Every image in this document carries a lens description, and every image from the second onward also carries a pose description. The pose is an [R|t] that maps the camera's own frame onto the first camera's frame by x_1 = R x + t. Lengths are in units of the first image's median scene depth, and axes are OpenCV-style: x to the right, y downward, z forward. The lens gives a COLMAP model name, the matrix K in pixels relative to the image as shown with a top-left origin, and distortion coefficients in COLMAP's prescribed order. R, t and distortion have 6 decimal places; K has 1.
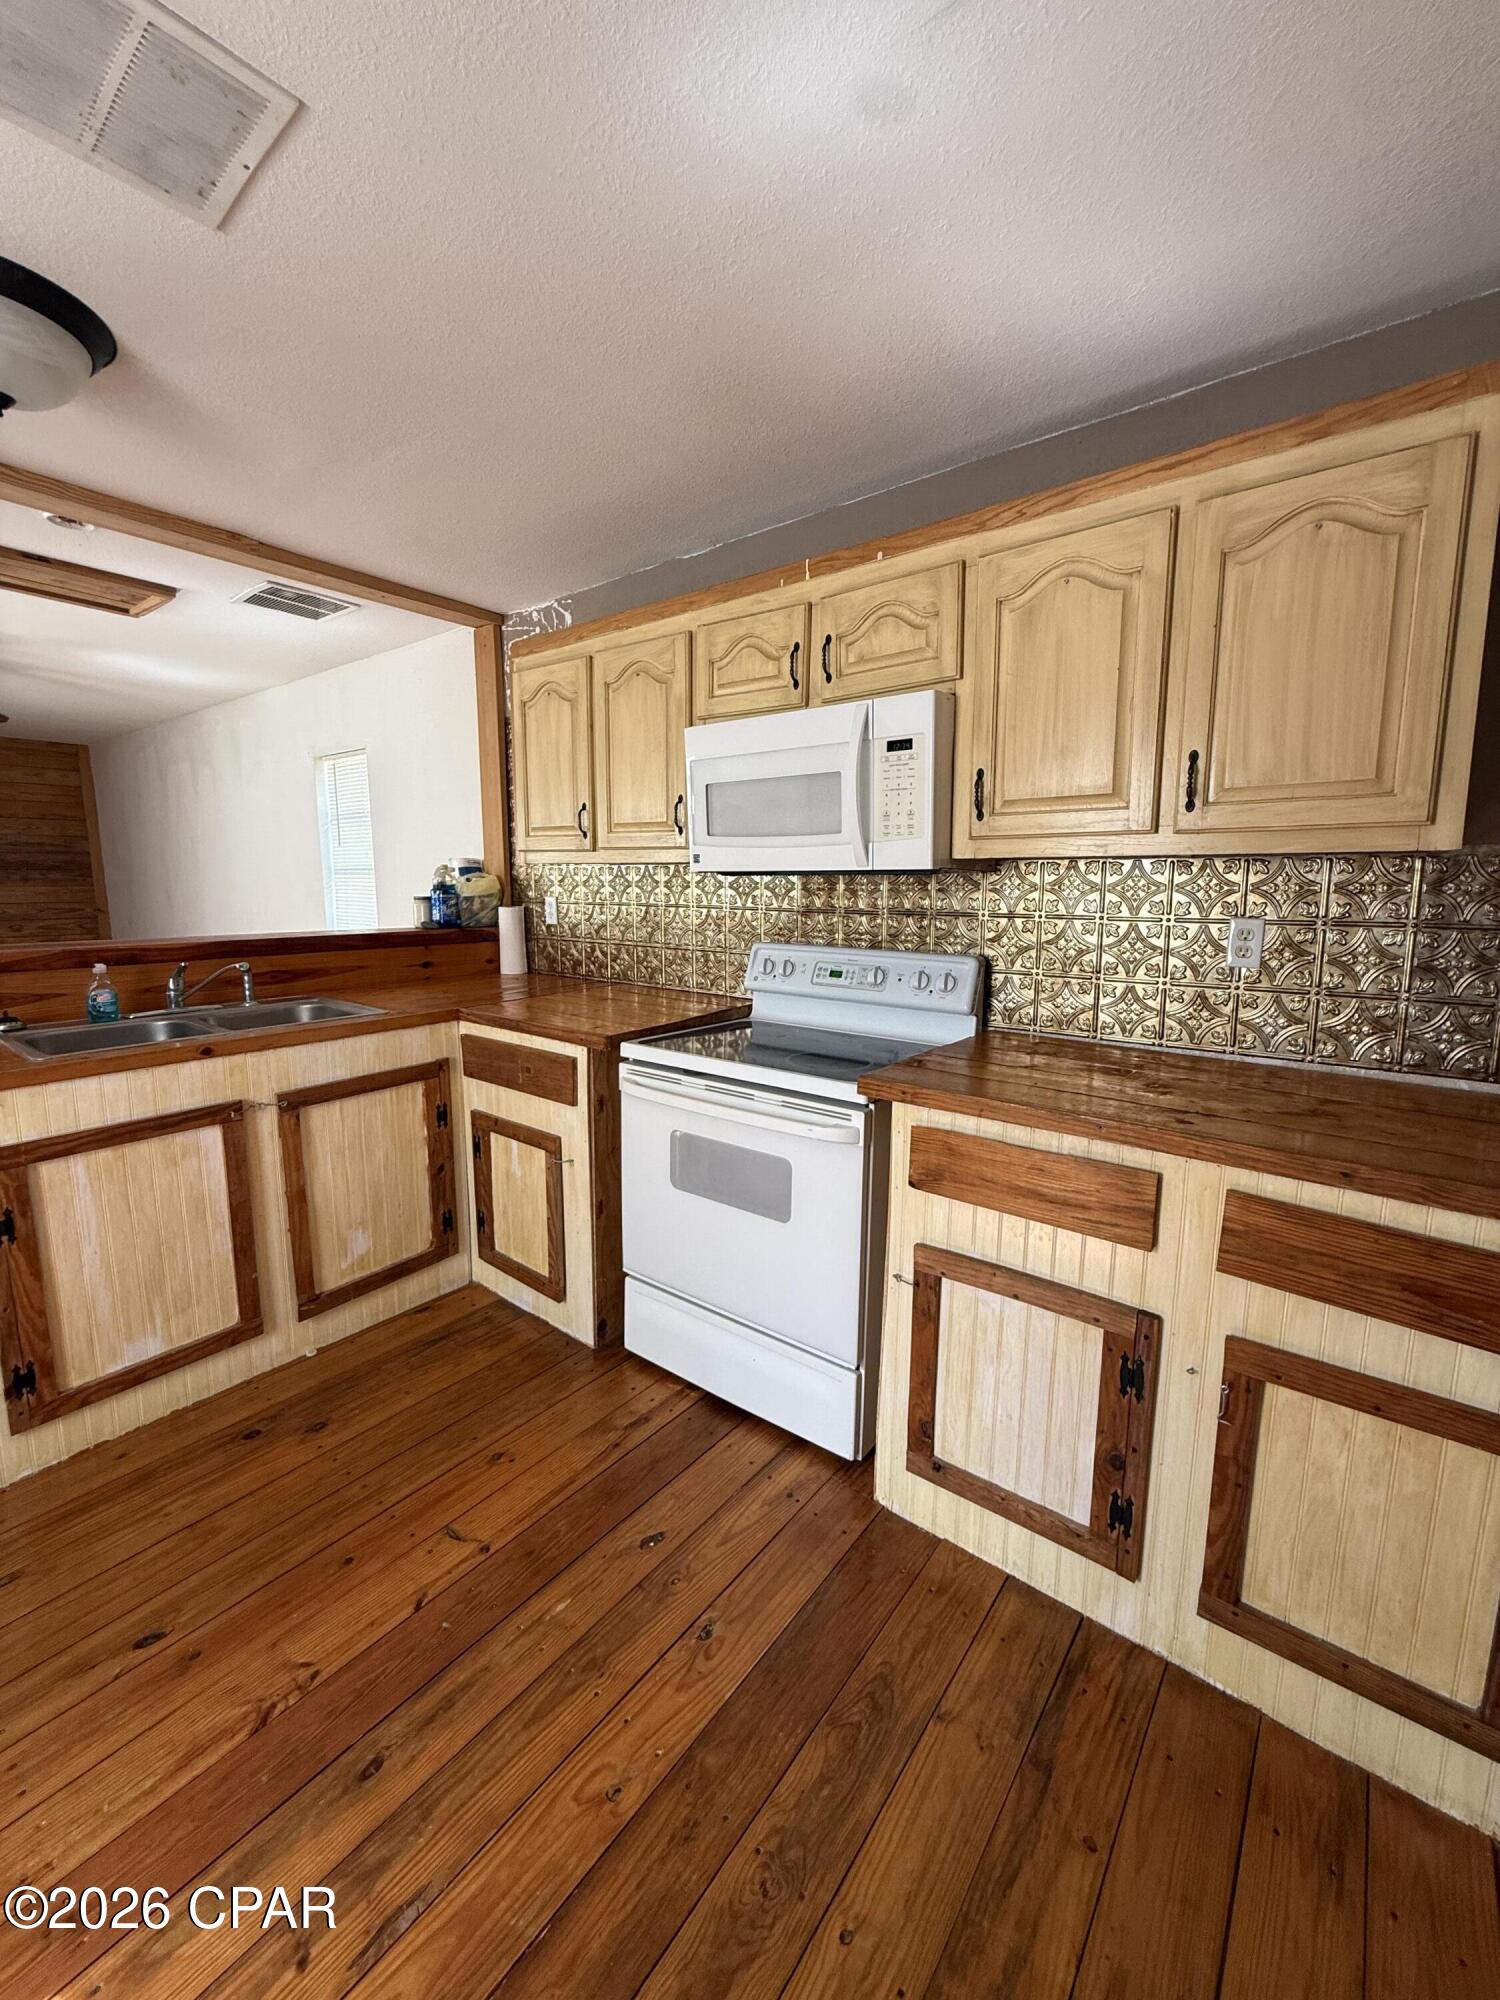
lens RADIAL K [[801.0, 0, 751.7], [0, 801.0, 994.3], [0, 0, 1]] dist [0.000264, -0.000014]
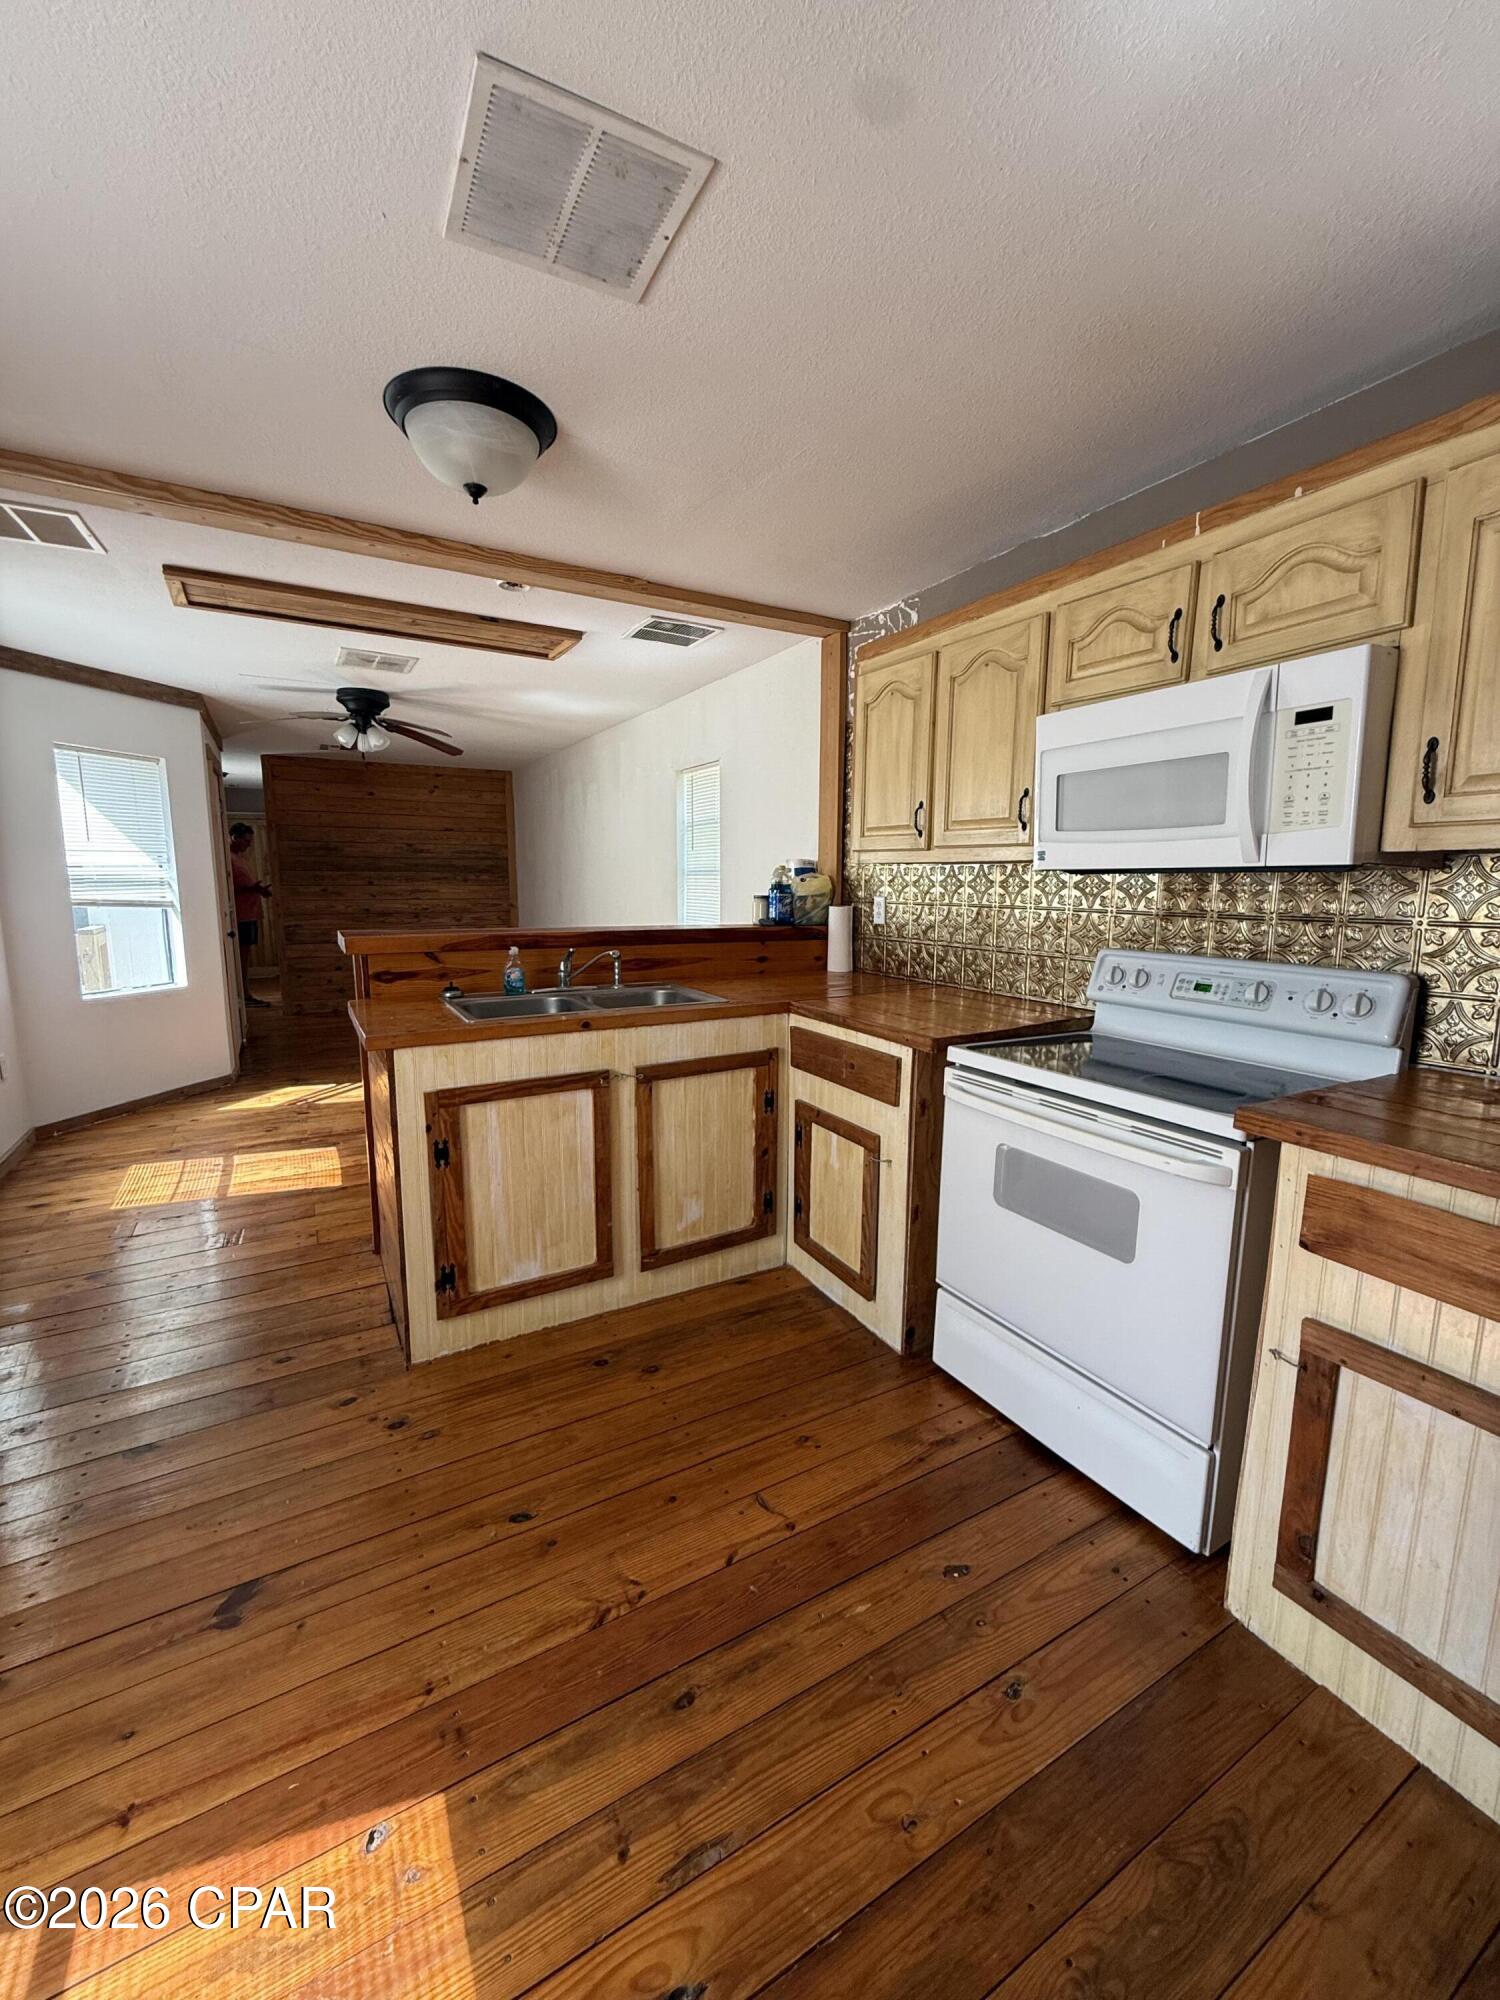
lens RADIAL K [[801.0, 0, 752.2], [0, 801.0, 994.1], [0, 0, 1]] dist [0.000264, -0.000014]
pose [[0.925356, 0.055761, -0.374975, -0.022965], [-0.057459, 0.998326, 0.006661, 0.004486], [0.374718, 0.015382, 0.927011, 0.013144]]
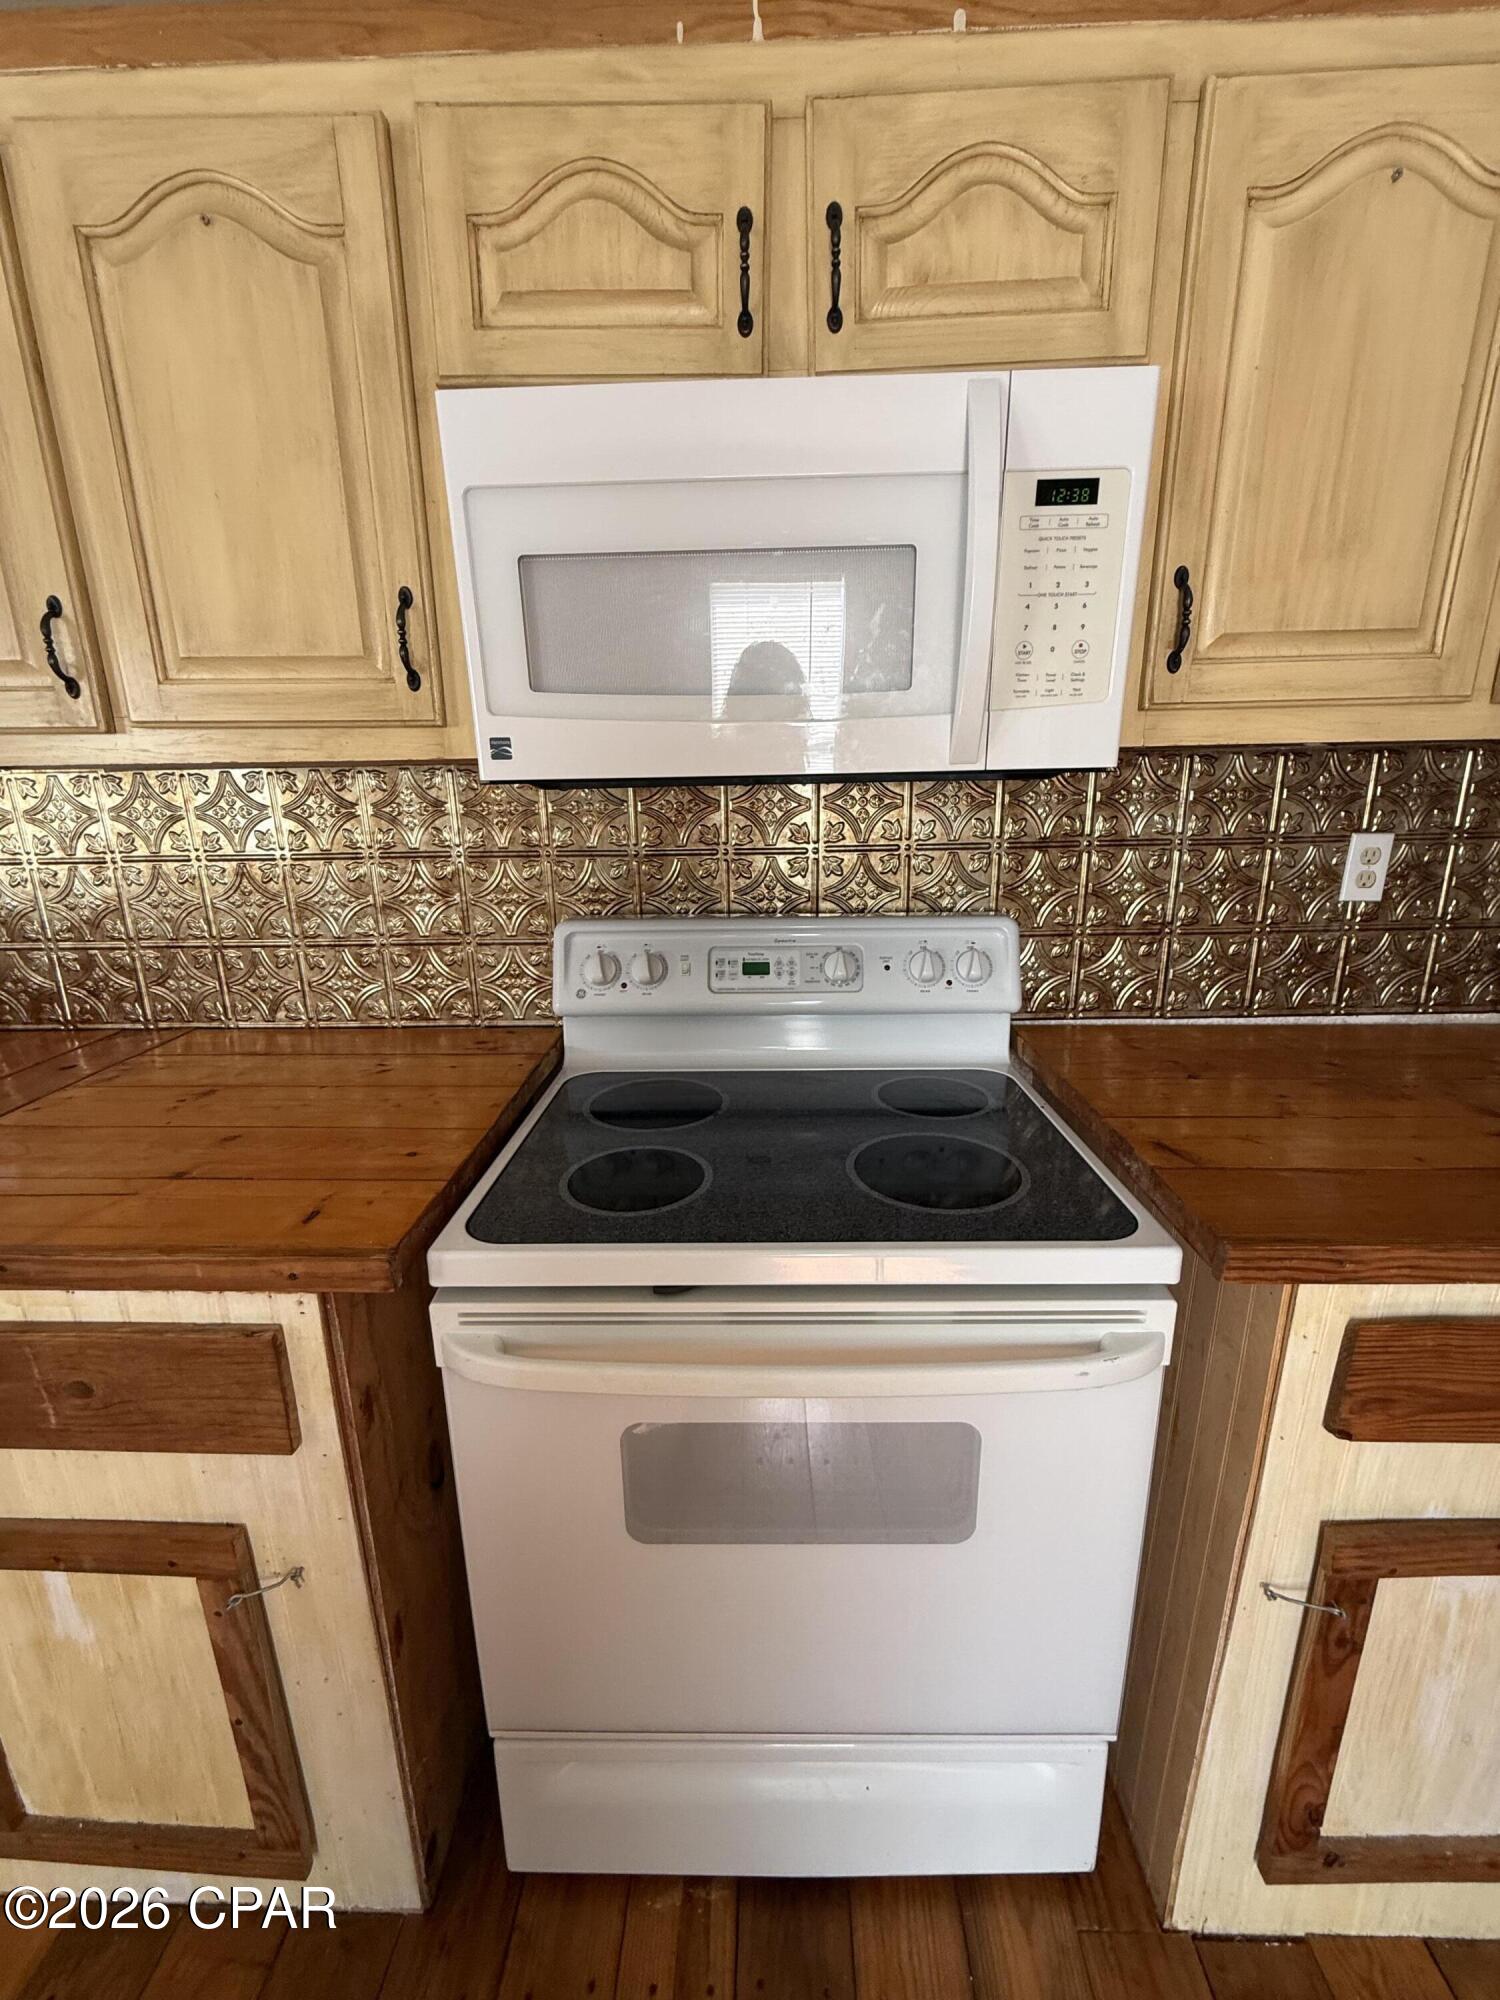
lens RADIAL K [[801.0, 0, 752.4], [0, 801.0, 992.9], [0, 0, 1]] dist [0.000264, -0.000014]
pose [[0.803539, -0.167597, 0.571170, -0.233677], [0.104148, 0.984328, 0.142310, -0.096019], [-0.586070, -0.054865, 0.808401, 0.615567]]
